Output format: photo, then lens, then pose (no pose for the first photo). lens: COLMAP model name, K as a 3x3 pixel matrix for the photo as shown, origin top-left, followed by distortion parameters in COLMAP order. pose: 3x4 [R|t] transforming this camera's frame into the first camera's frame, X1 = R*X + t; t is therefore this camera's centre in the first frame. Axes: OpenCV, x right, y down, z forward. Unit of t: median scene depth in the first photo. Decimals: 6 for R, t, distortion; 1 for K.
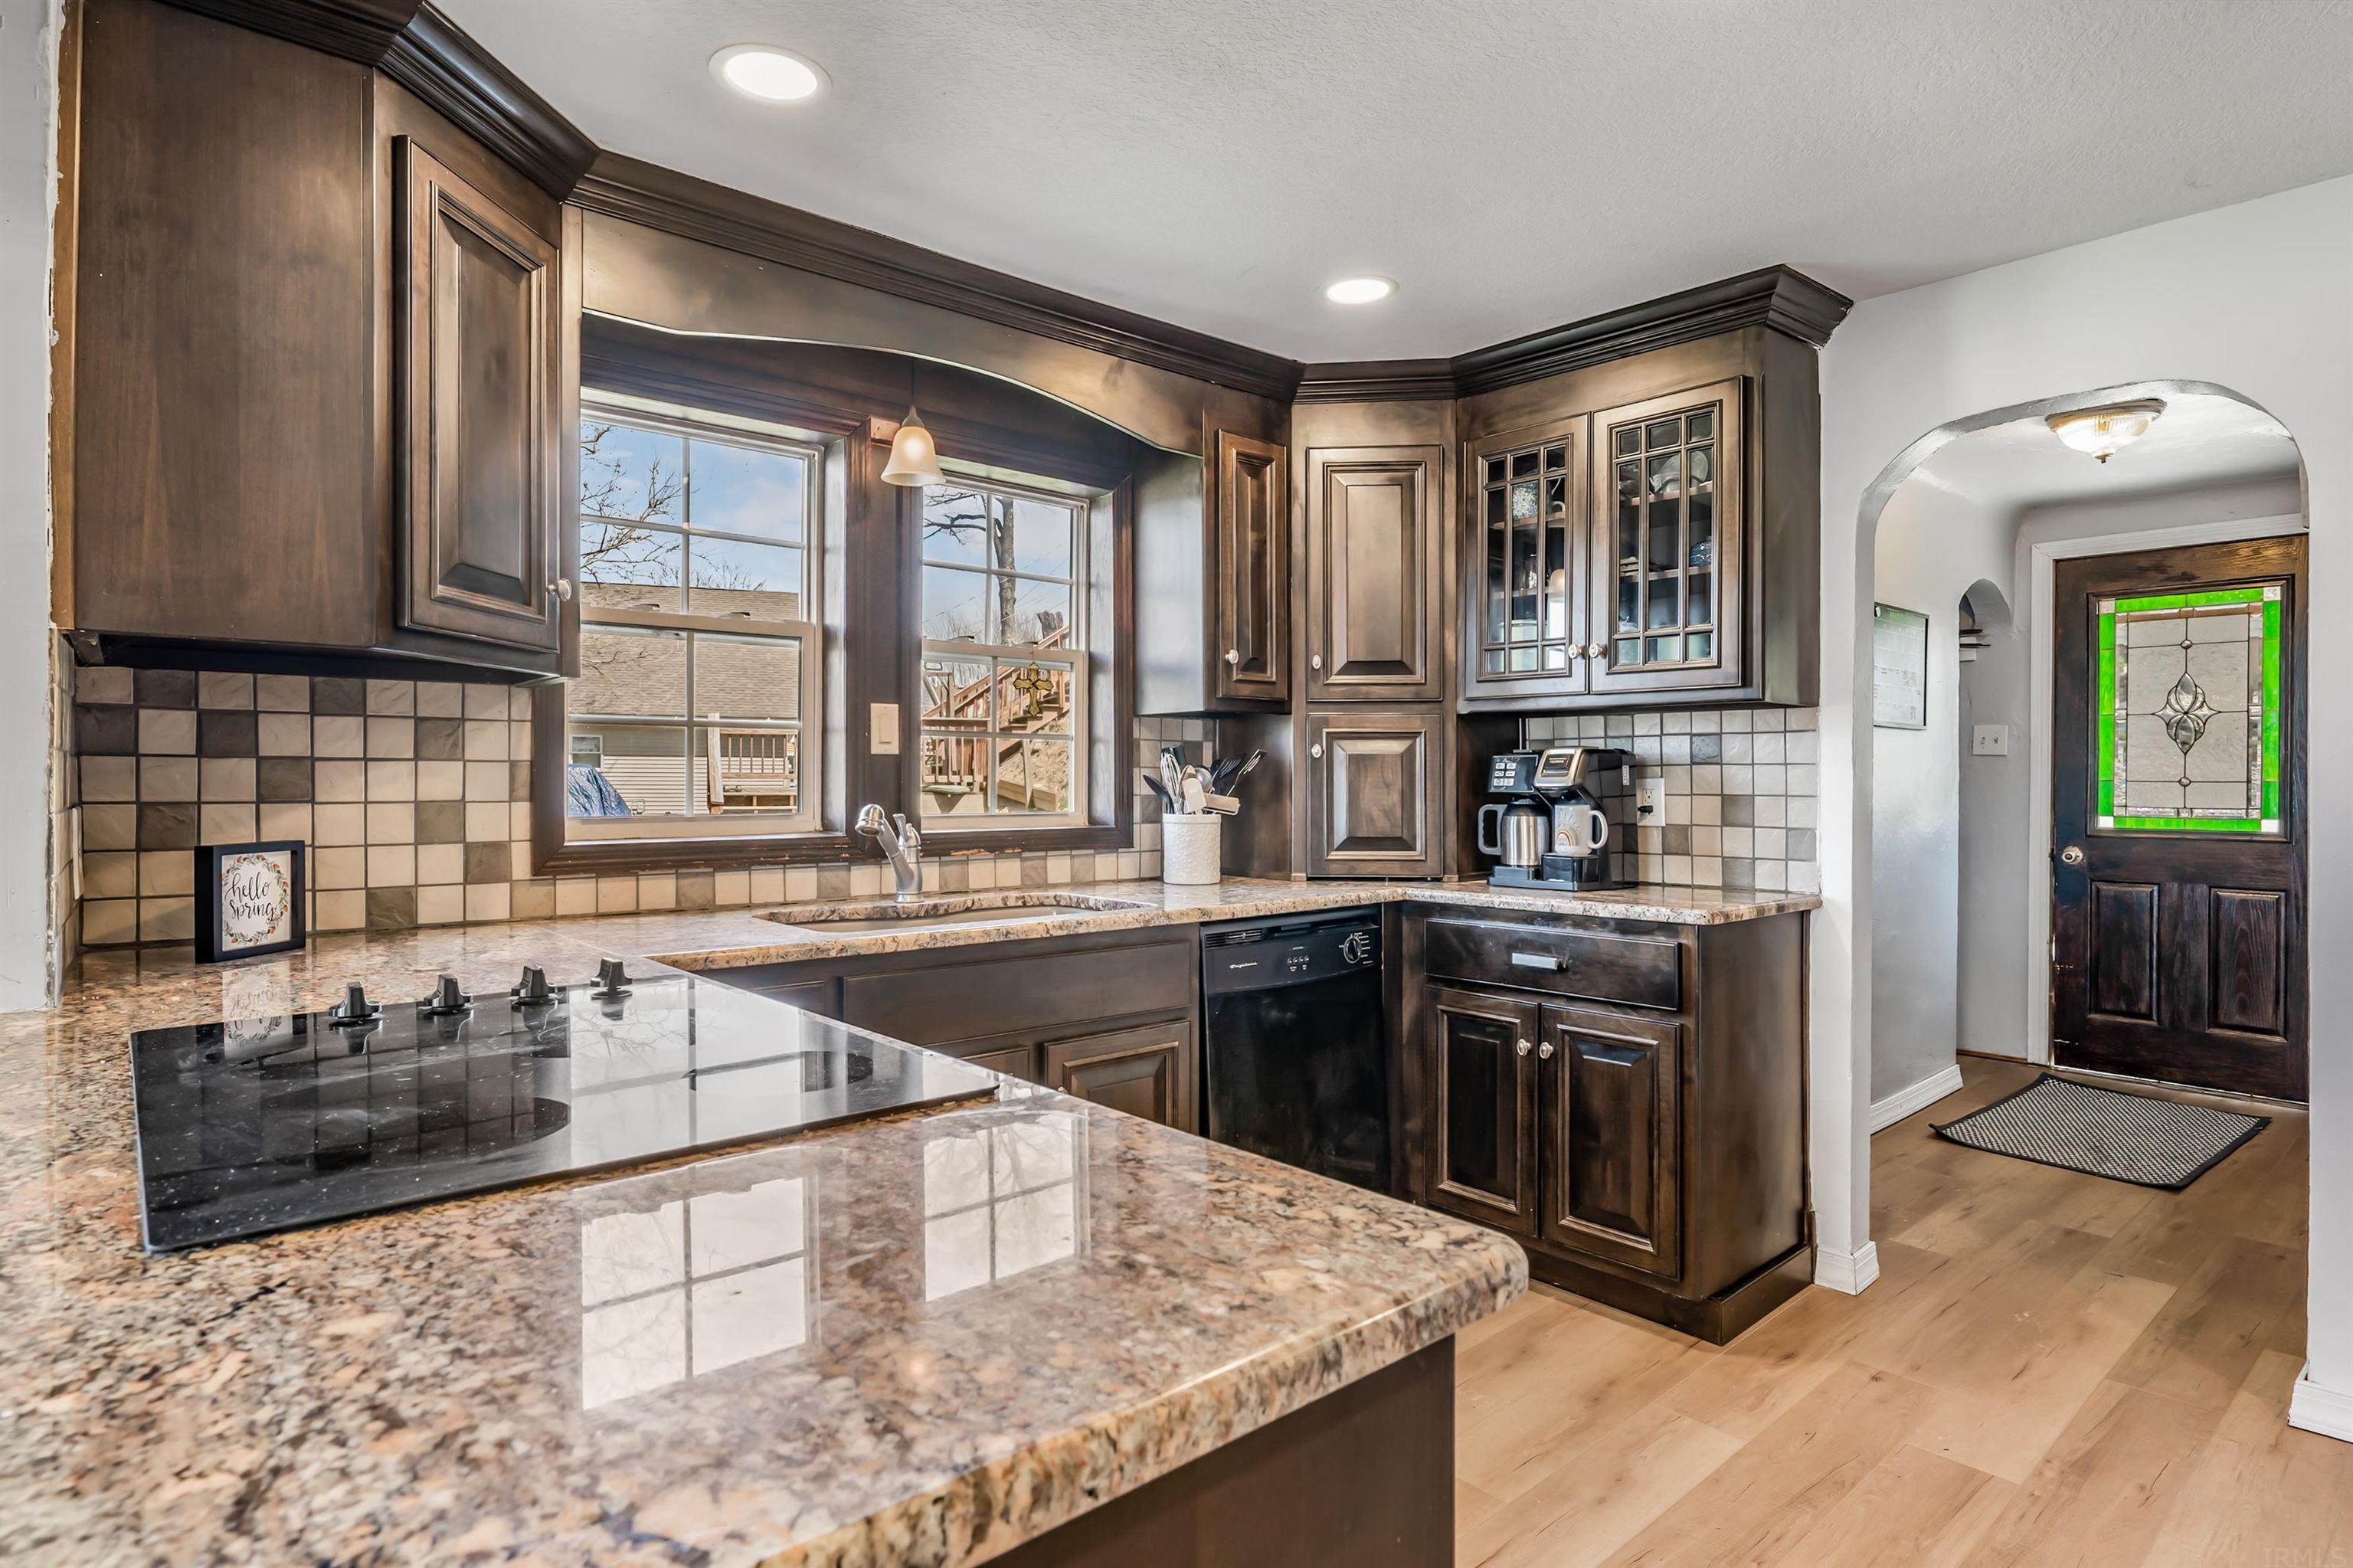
lens RADIAL K [[1228.8, 0, 1181.9], [0, 1228.8, 778.1], [0, 0, 1]] dist [0.005935, 0.000966]
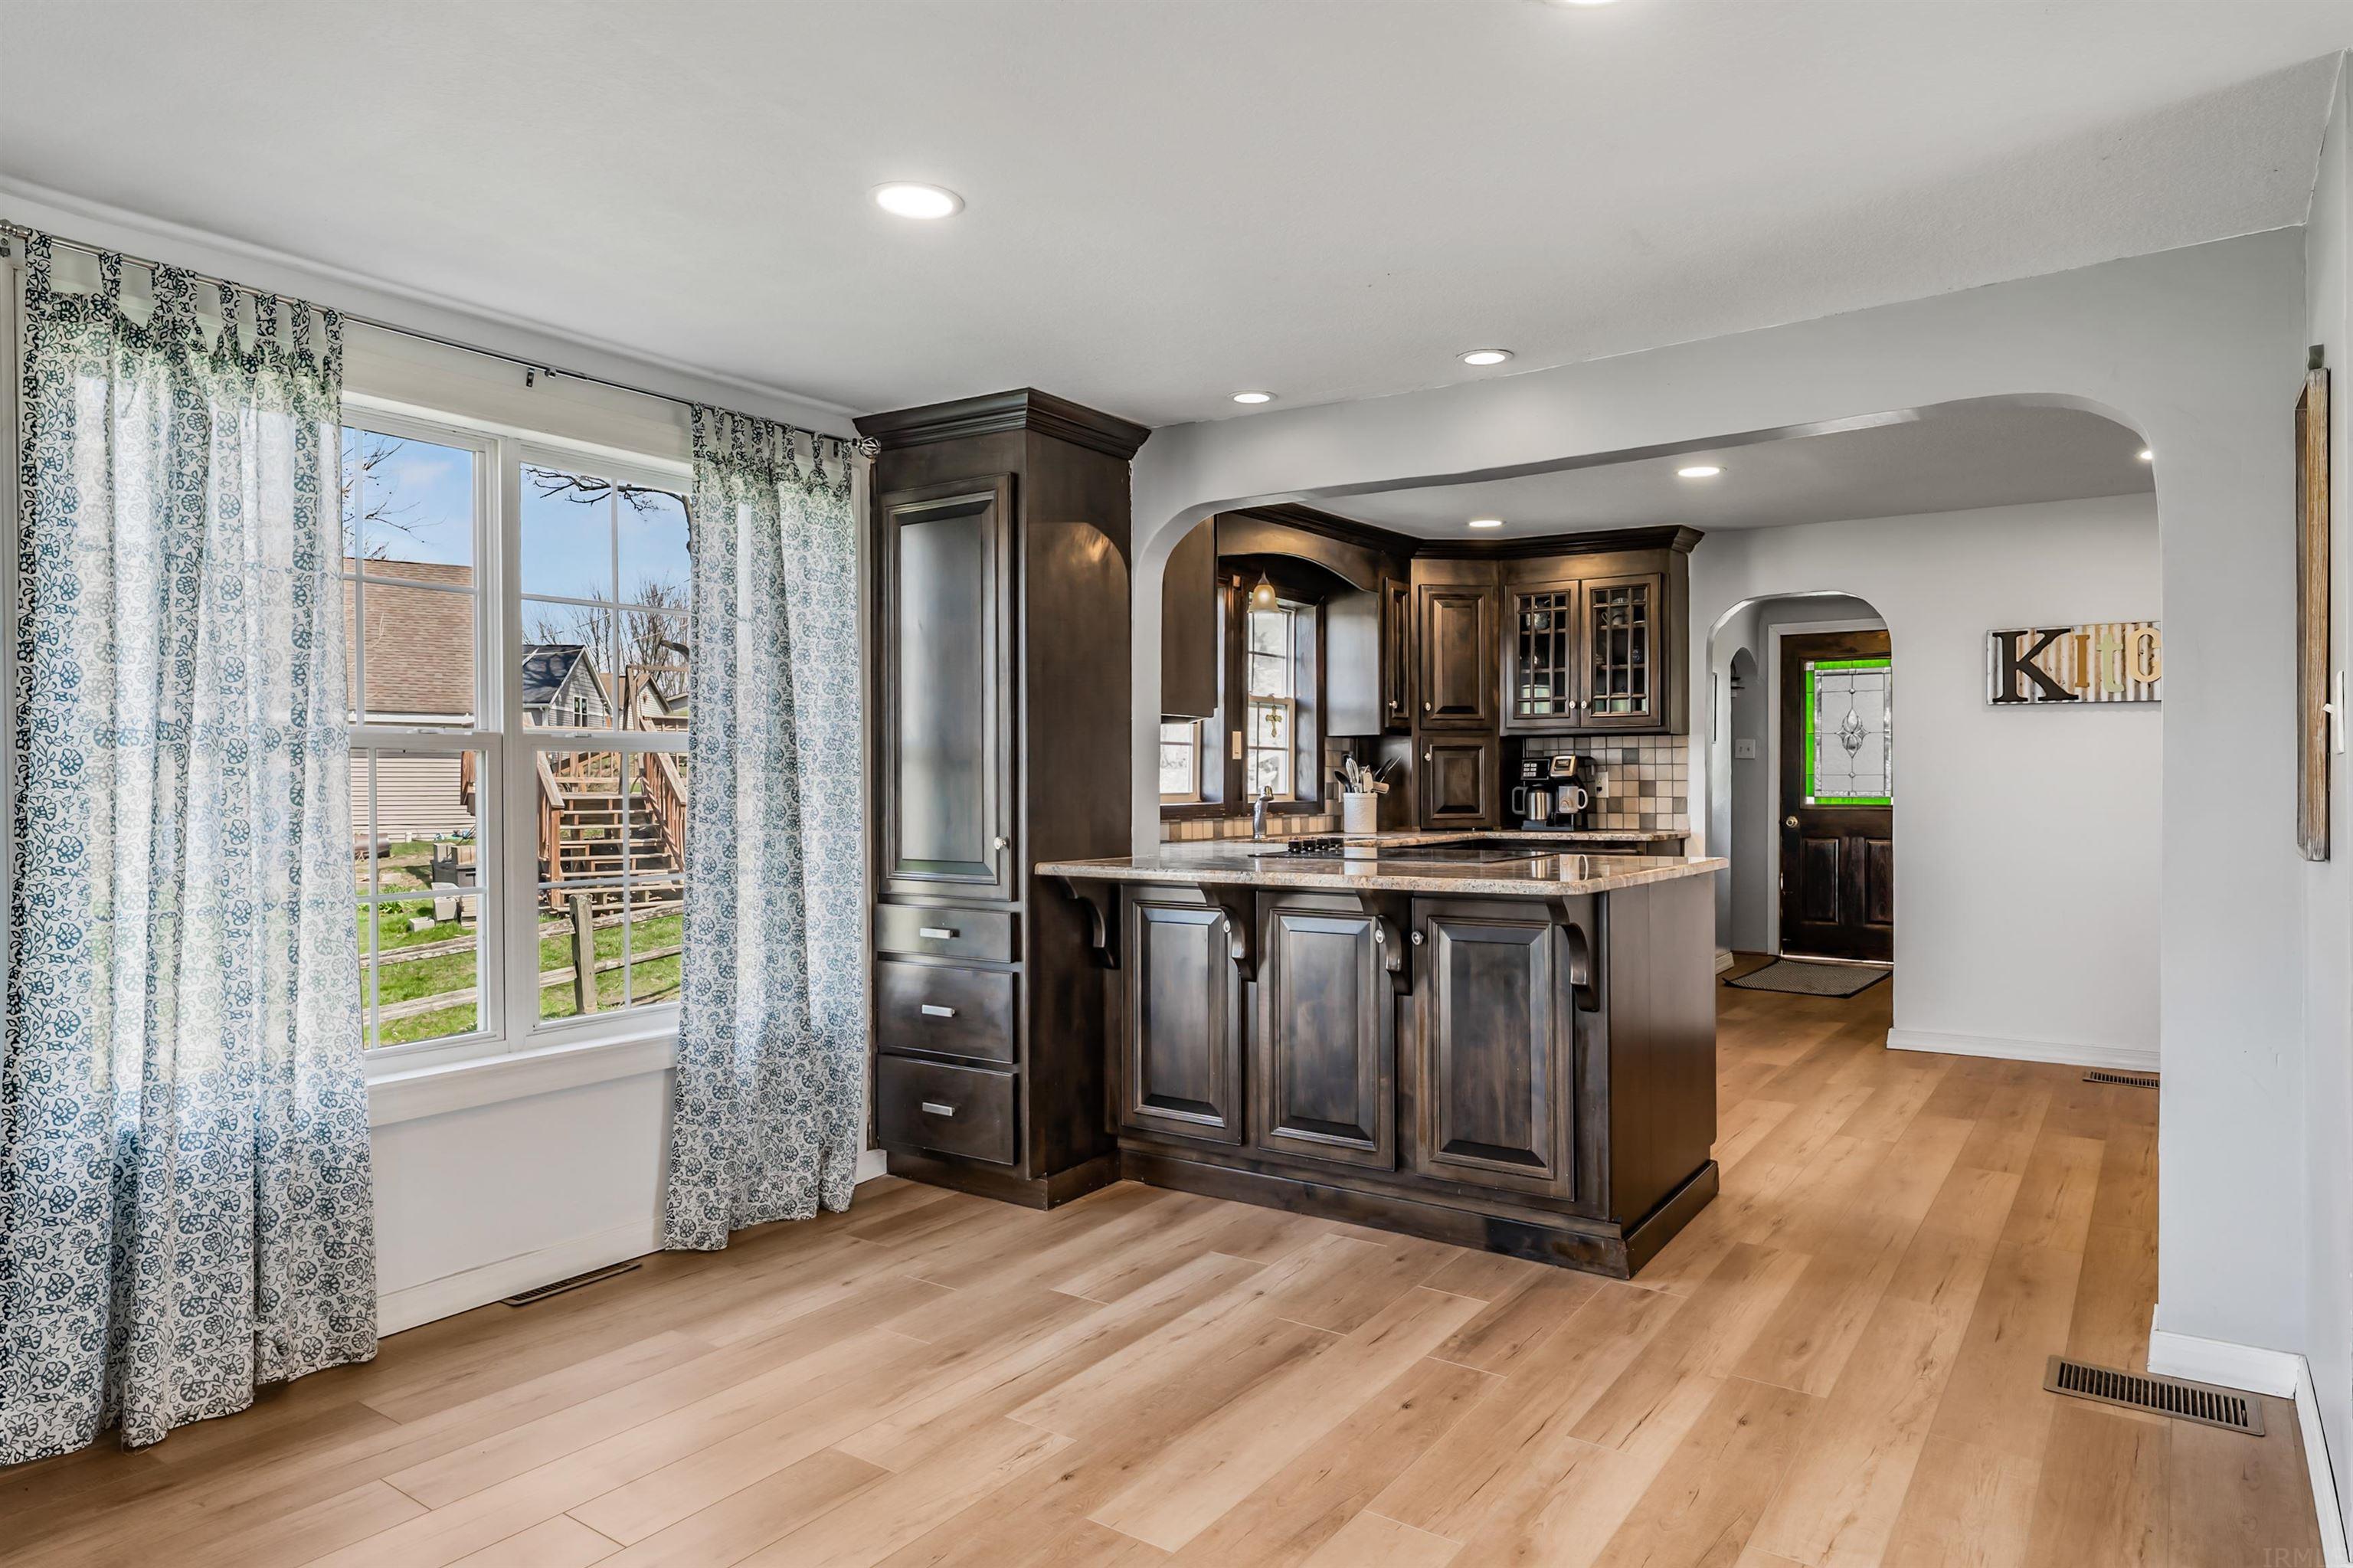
lens RADIAL K [[1397.9, 0, 1177.0], [0, 1397.9, 782.5], [0, 0, 1]] dist [-0.009147, -0.000737]
pose [[0.974410, -0.004483, 0.224734, -0.710219], [0.004658, 0.999989, -0.000250, 0.013582], [-0.224731, 0.001290, 0.974420, -0.898505]]
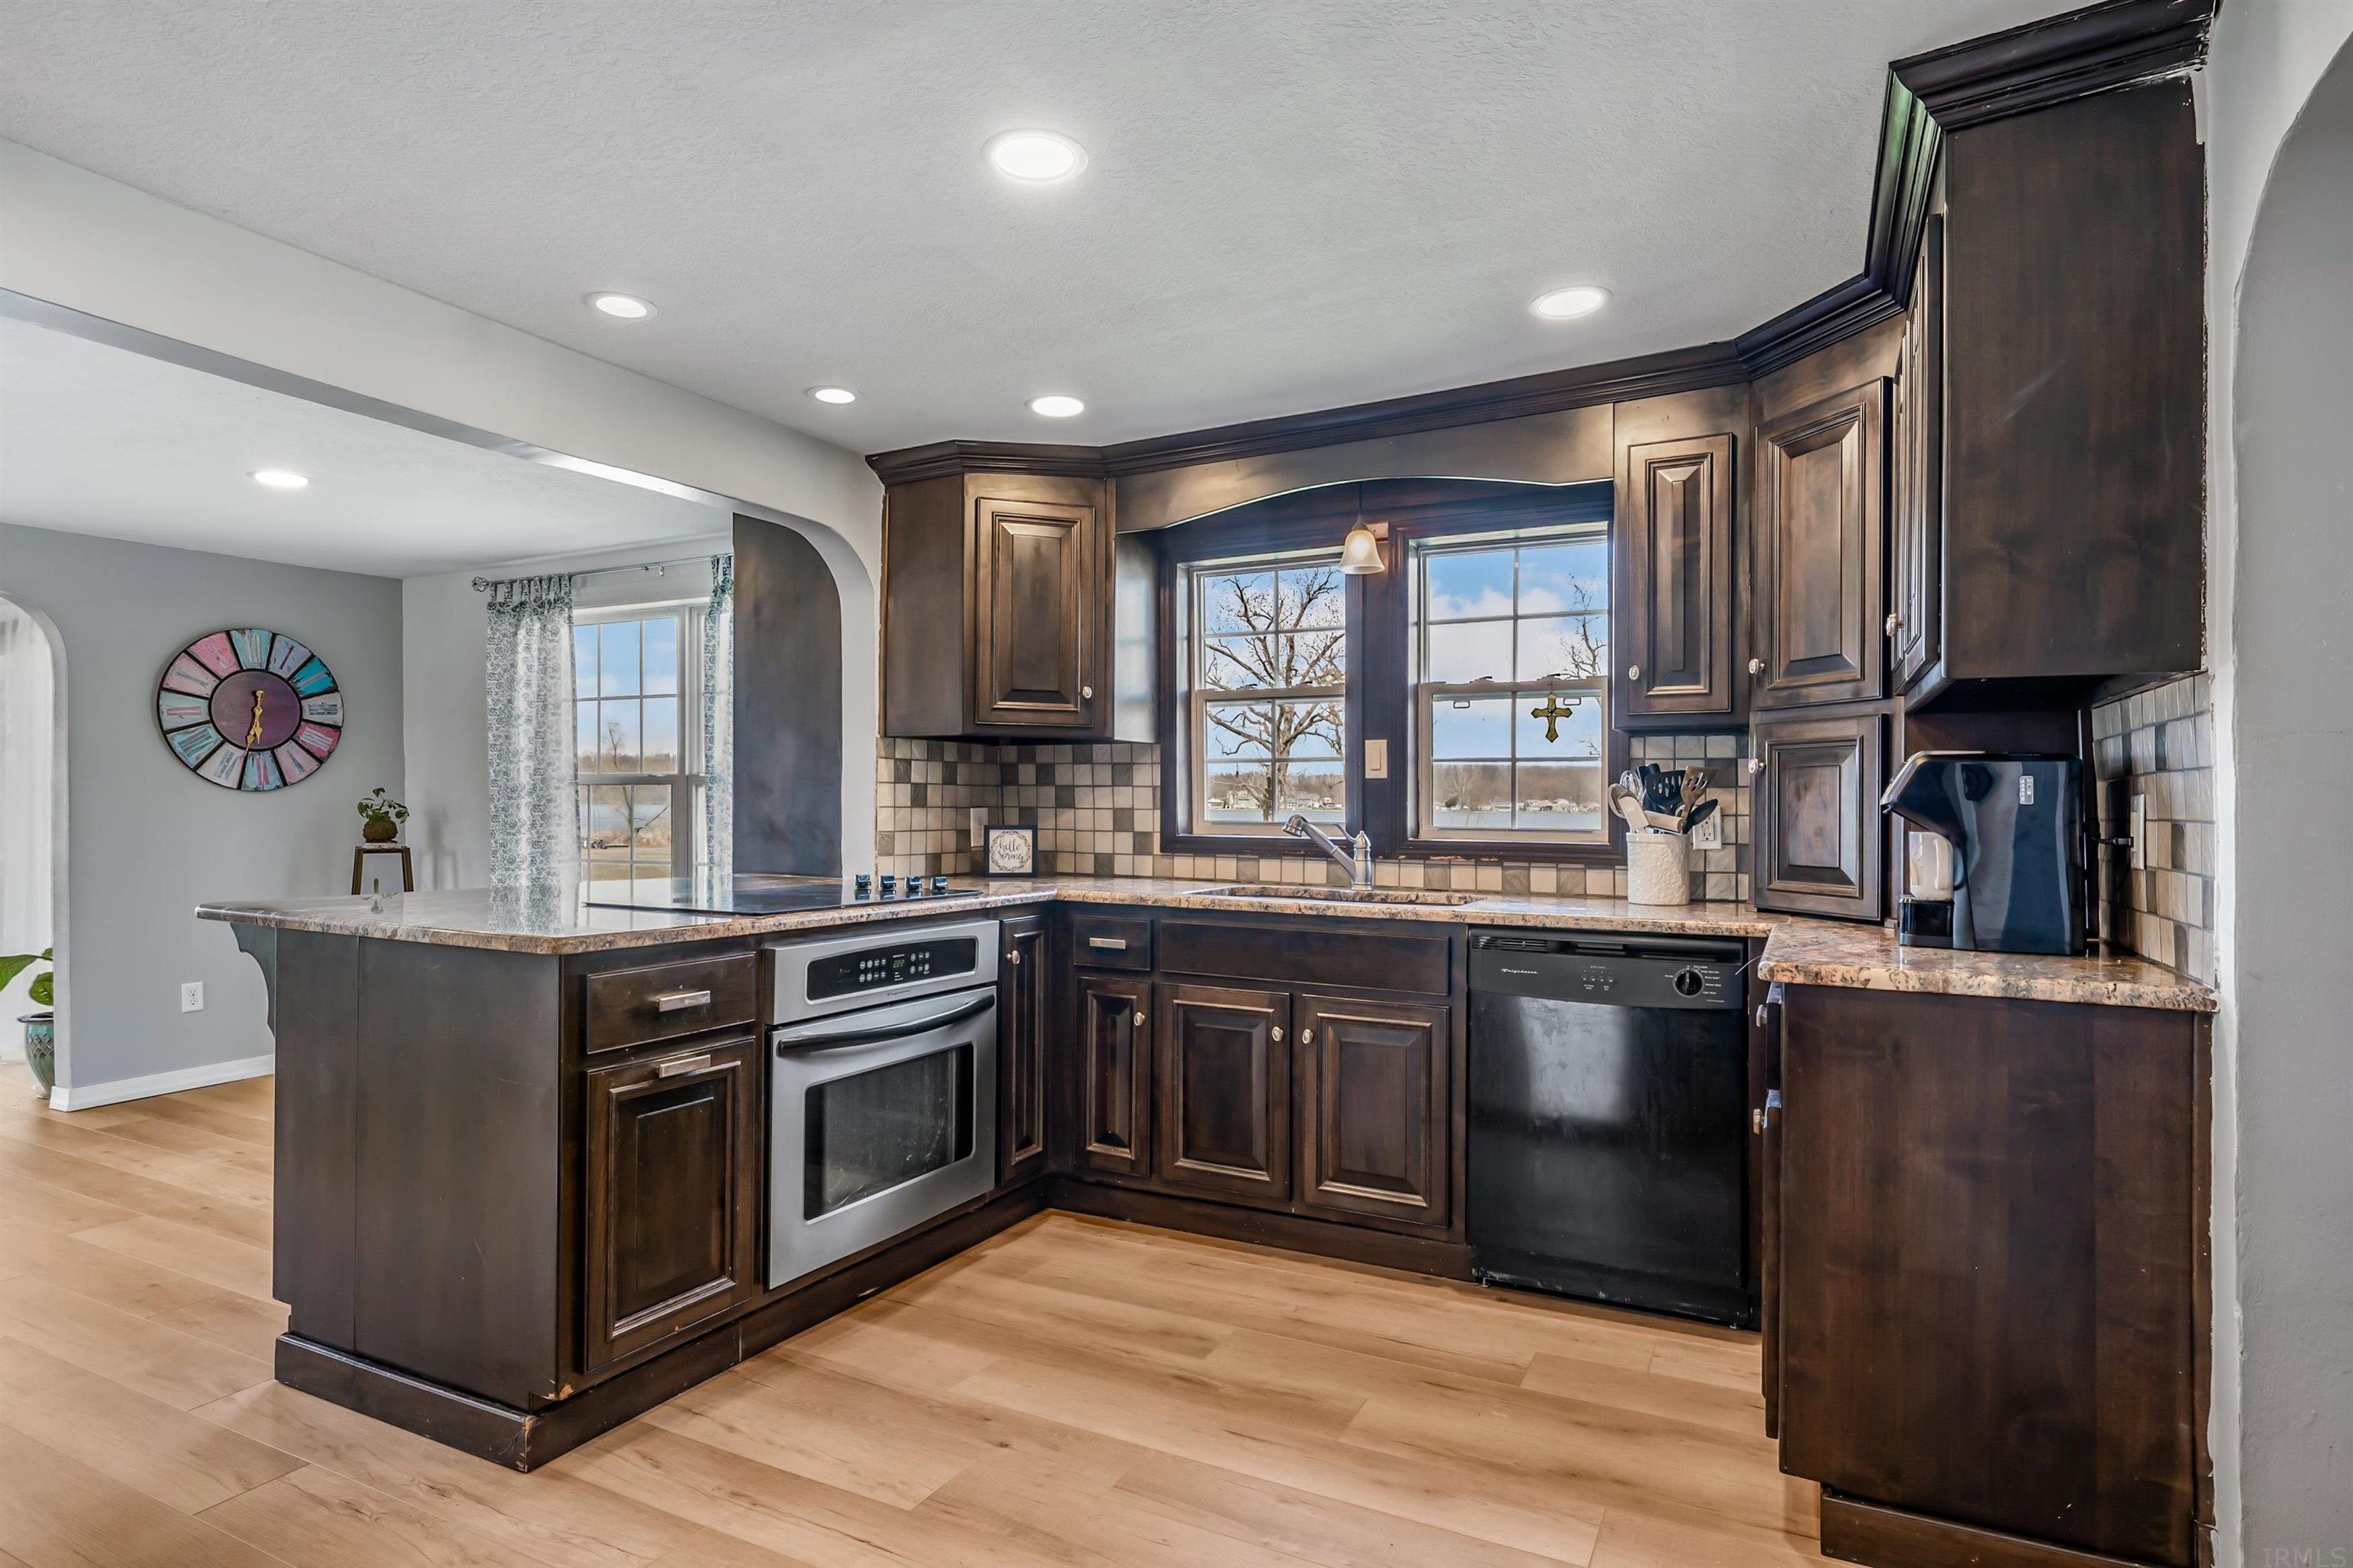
lens RADIAL K [[1228.8, 0, 1176.2], [0, 1228.8, 794.5], [0, 0, 1]] dist [0.005935, 0.000966]
pose [[0.353318, -0.005838, -0.935485, 0.811606], [-0.006879, 0.999937, -0.008839, 0.009712], [0.935478, 0.009558, 0.353256, 0.304517]]
